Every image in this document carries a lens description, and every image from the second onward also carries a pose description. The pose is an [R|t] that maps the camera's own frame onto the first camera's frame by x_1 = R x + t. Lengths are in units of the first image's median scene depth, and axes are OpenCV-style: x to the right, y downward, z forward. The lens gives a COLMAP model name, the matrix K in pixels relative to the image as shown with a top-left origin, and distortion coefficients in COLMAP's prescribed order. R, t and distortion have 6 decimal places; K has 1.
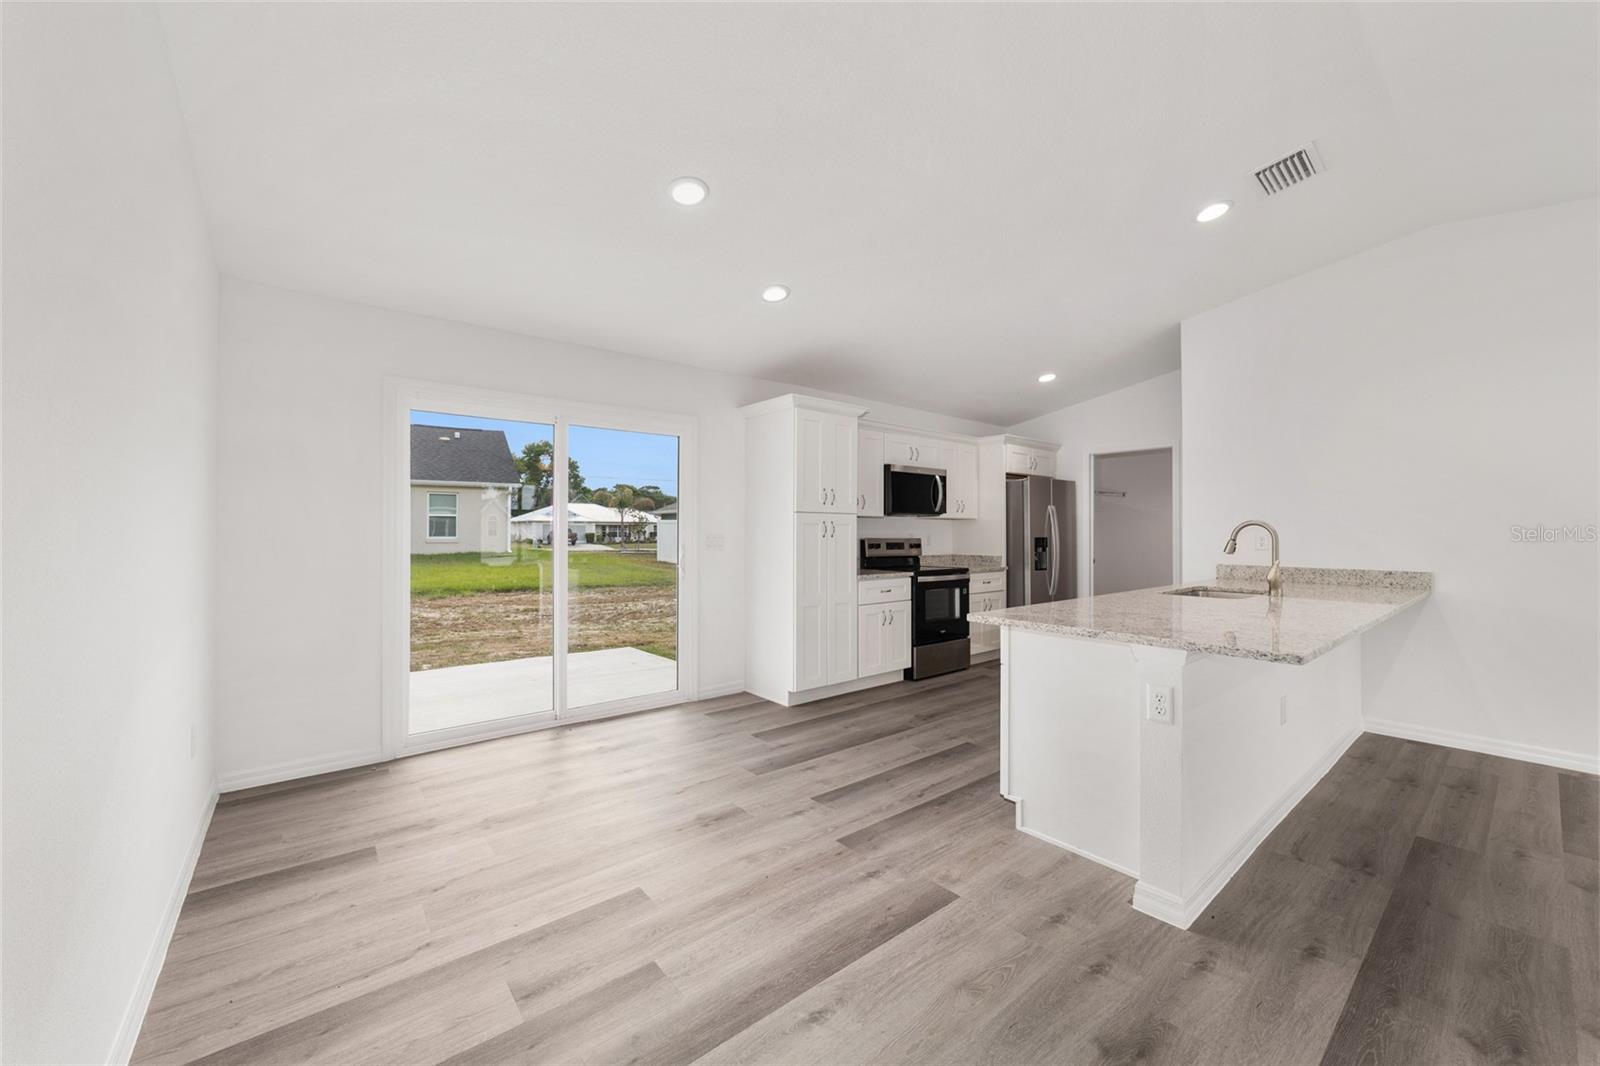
lens RADIAL K [[612.2, 0, 798.2], [0, 612.2, 529.3], [0, 0, 1]] dist [-0.019062, 0.008762]
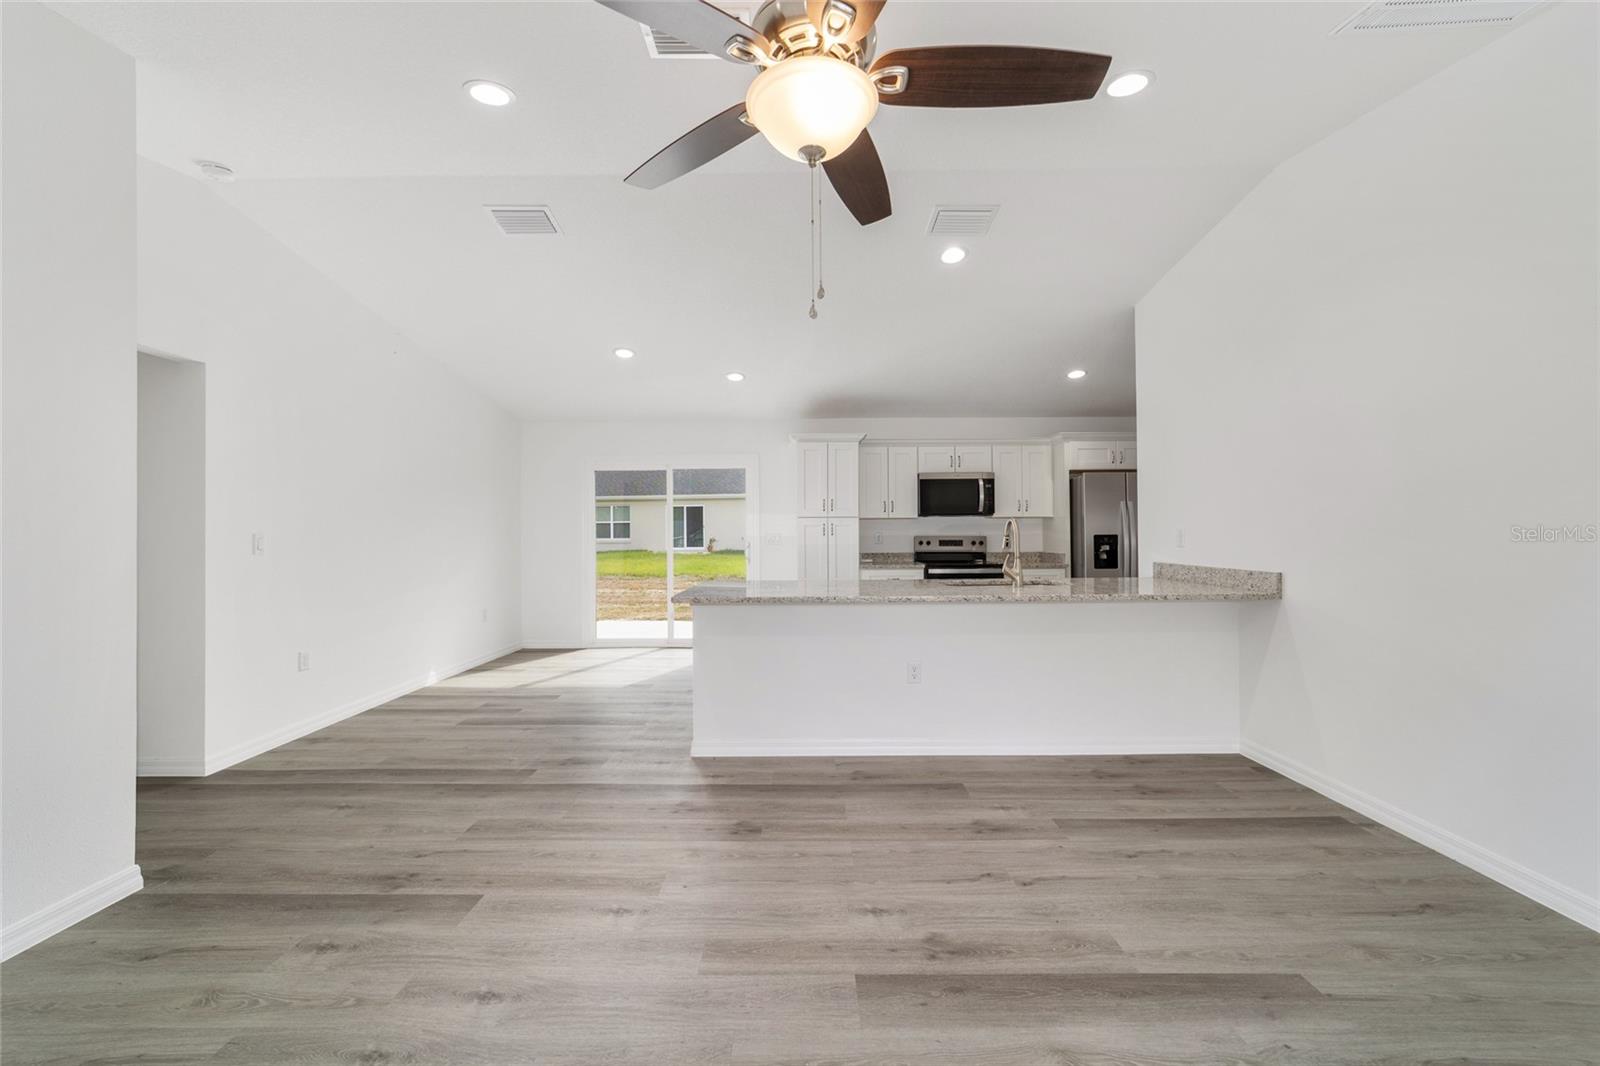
lens RADIAL K [[612.2, 0, 798.2], [0, 612.2, 529.3], [0, 0, 1]] dist [-0.019062, 0.008762]
pose [[0.769866, -0.011455, -0.638103, 0.953505], [0.011137, 0.999928, -0.004514, 0.005585], [0.638109, -0.003631, 0.769938, -0.077370]]
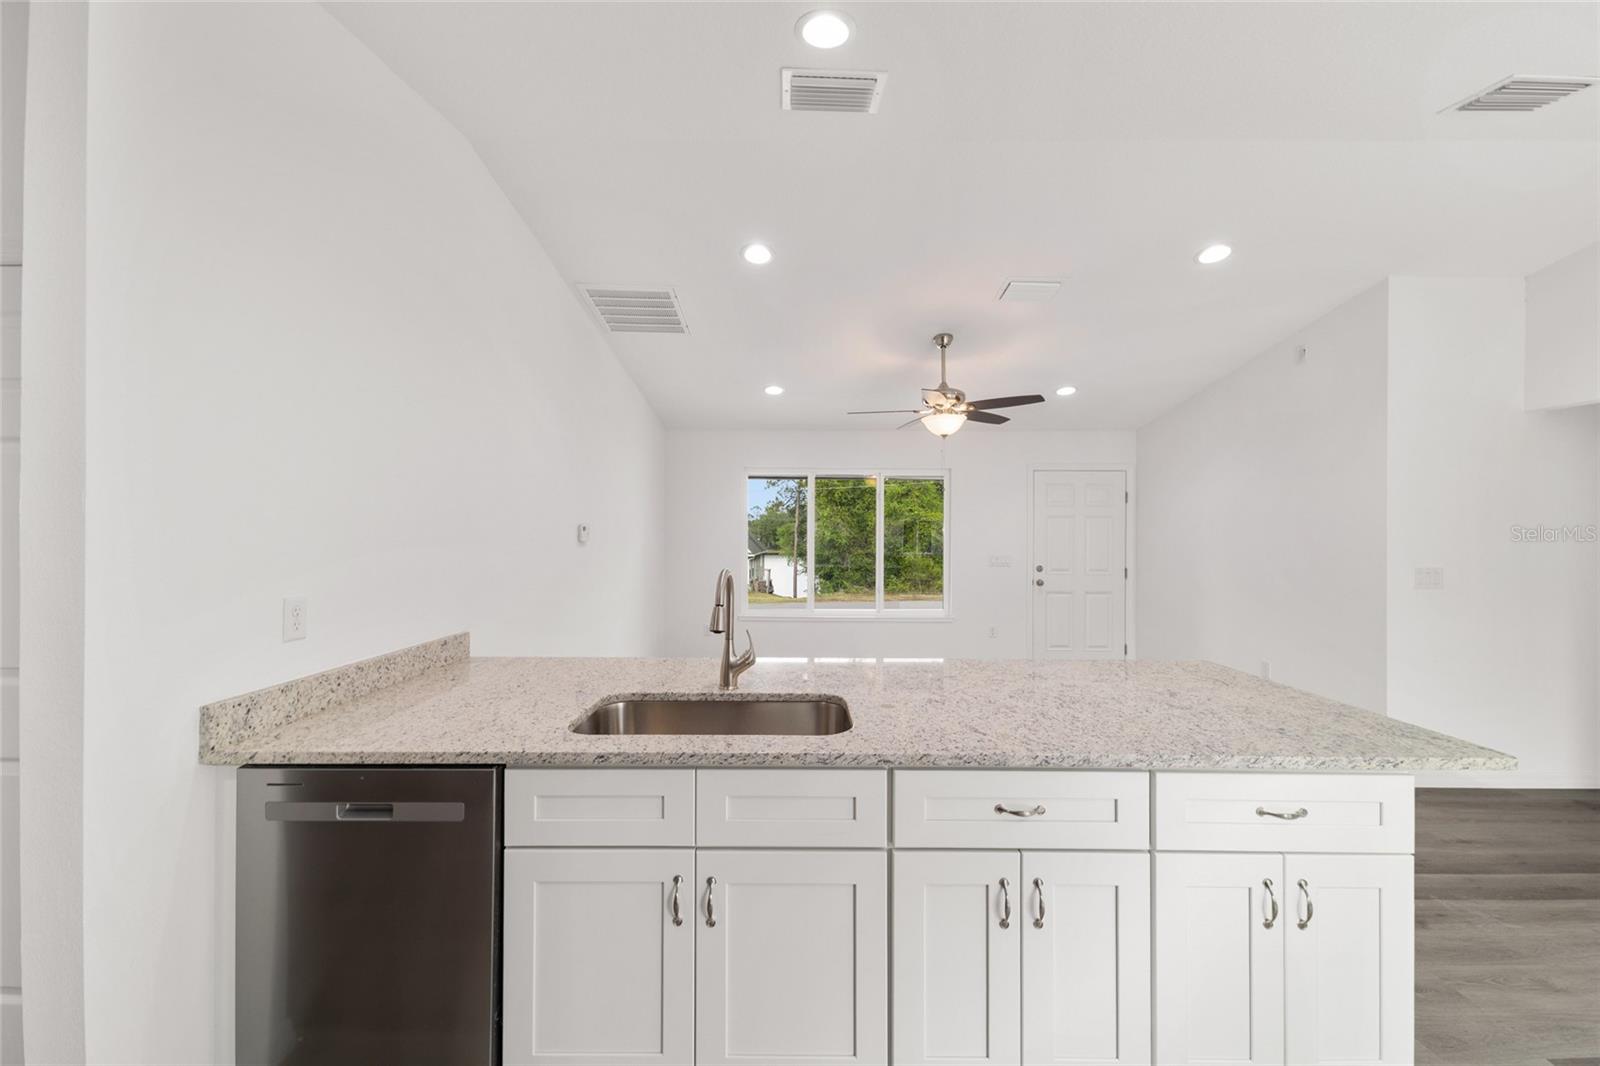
lens RADIAL K [[604.9, 0, 800.5], [0, 604.9, 529.7], [0, 0, 1]] dist [0.010898, -0.000125]
pose [[-0.772854, 0.000088, 0.634584, 0.266847], [-0.007584, 0.999927, -0.009376, -0.039008], [-0.634539, -0.012059, -0.772797, 1.158925]]
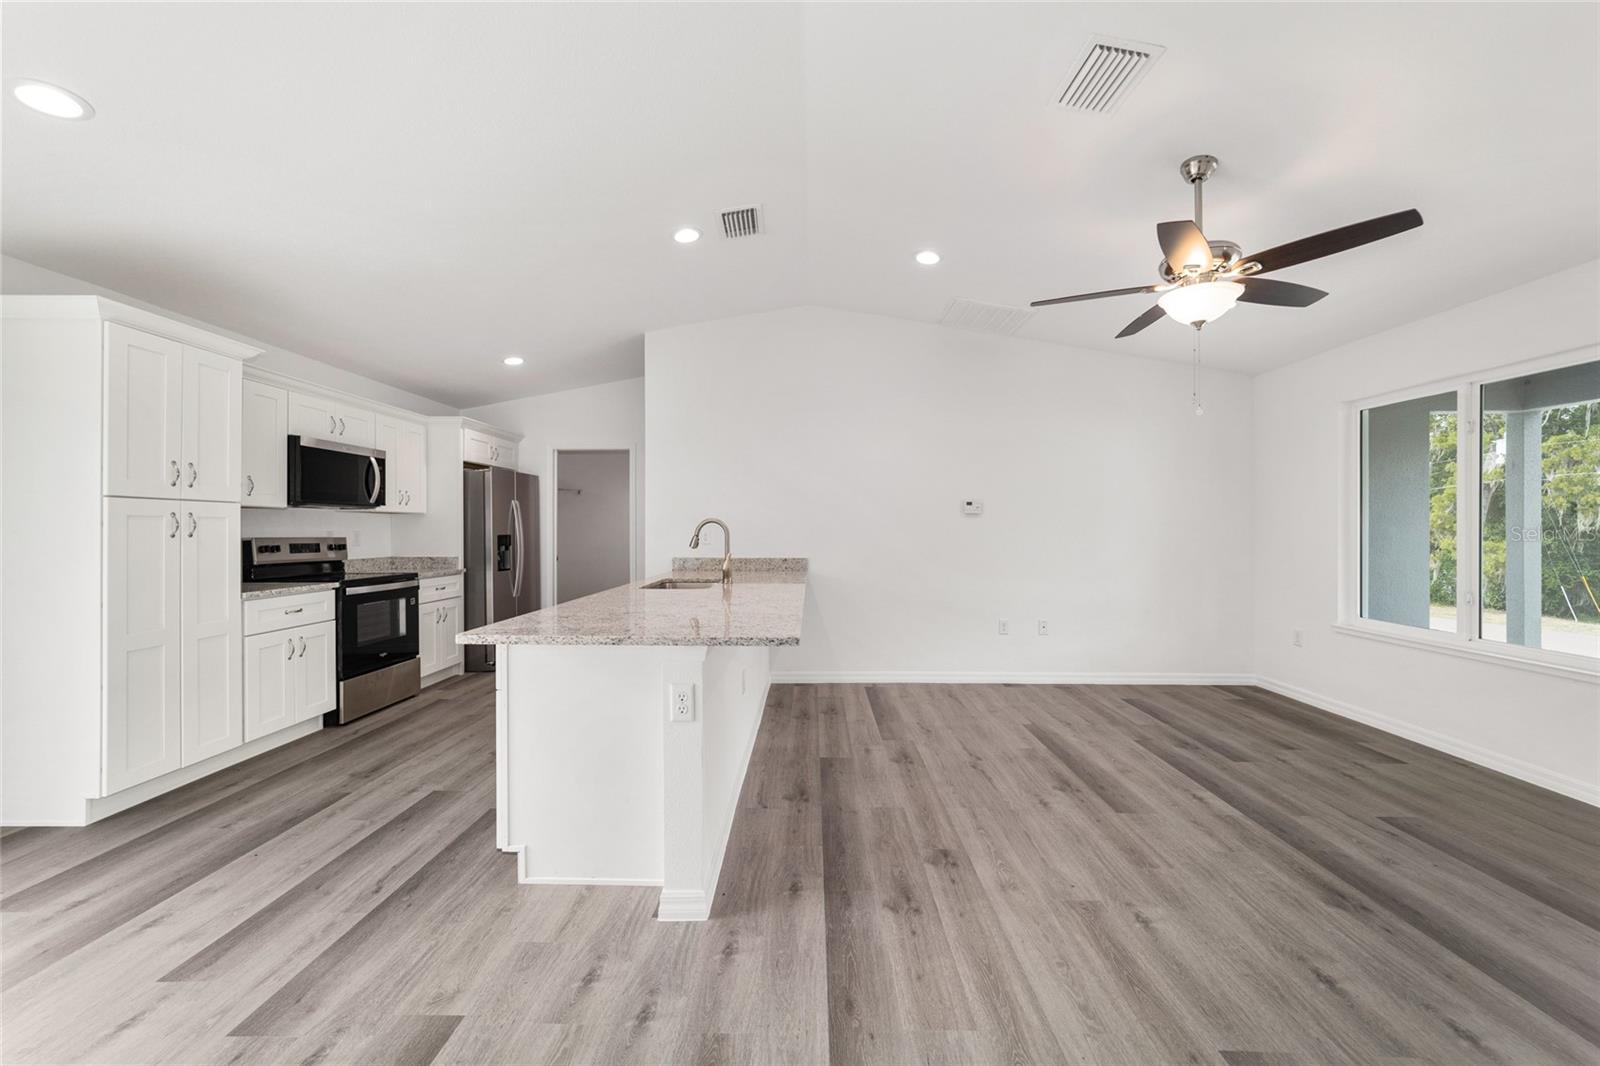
lens RADIAL K [[612.2, 0, 798.2], [0, 612.2, 529.3], [0, 0, 1]] dist [-0.019062, 0.008762]
pose [[0.648950, -0.001698, 0.760829, -0.017224], [-0.002045, 0.999990, 0.003976, 0.000578], [-0.760828, -0.004136, 0.648940, 0.105888]]
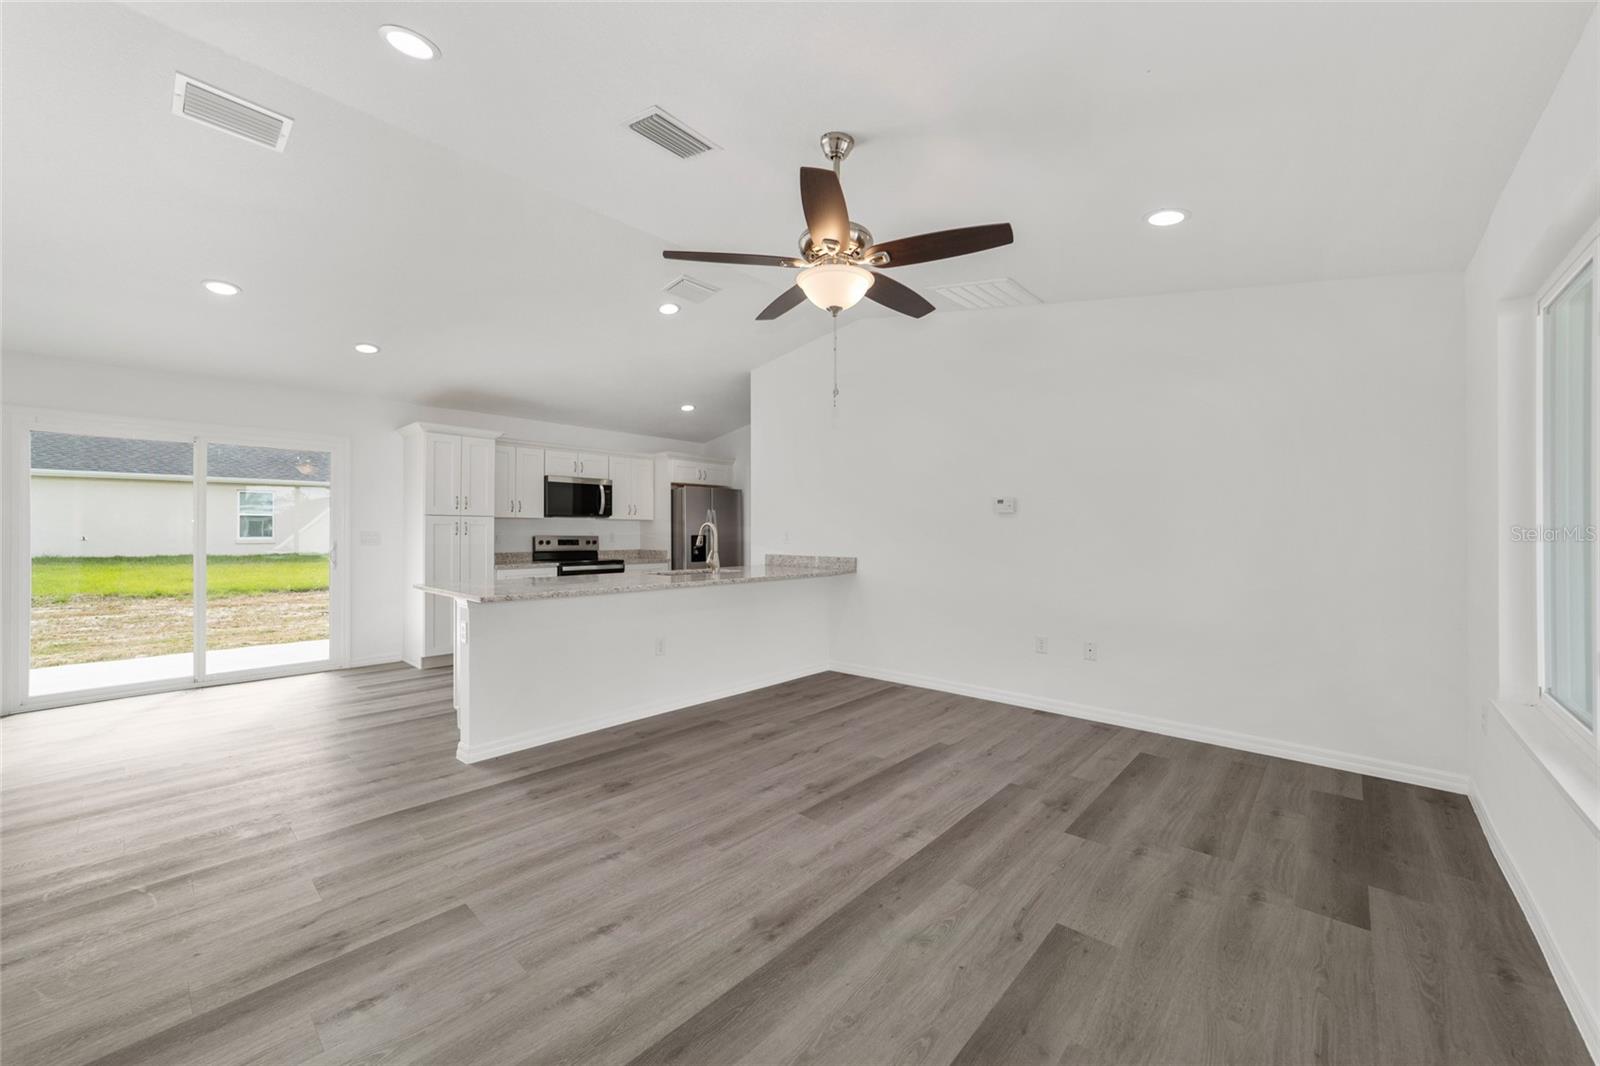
lens RADIAL K [[612.2, 0, 798.2], [0, 612.2, 529.3], [0, 0, 1]] dist [-0.019062, 0.008762]
pose [[0.988508, -0.000722, 0.151169, 0.611959], [0.000747, 1.000000, -0.000107, 0.002665], [-0.151169, 0.000219, 0.988508, -0.386650]]
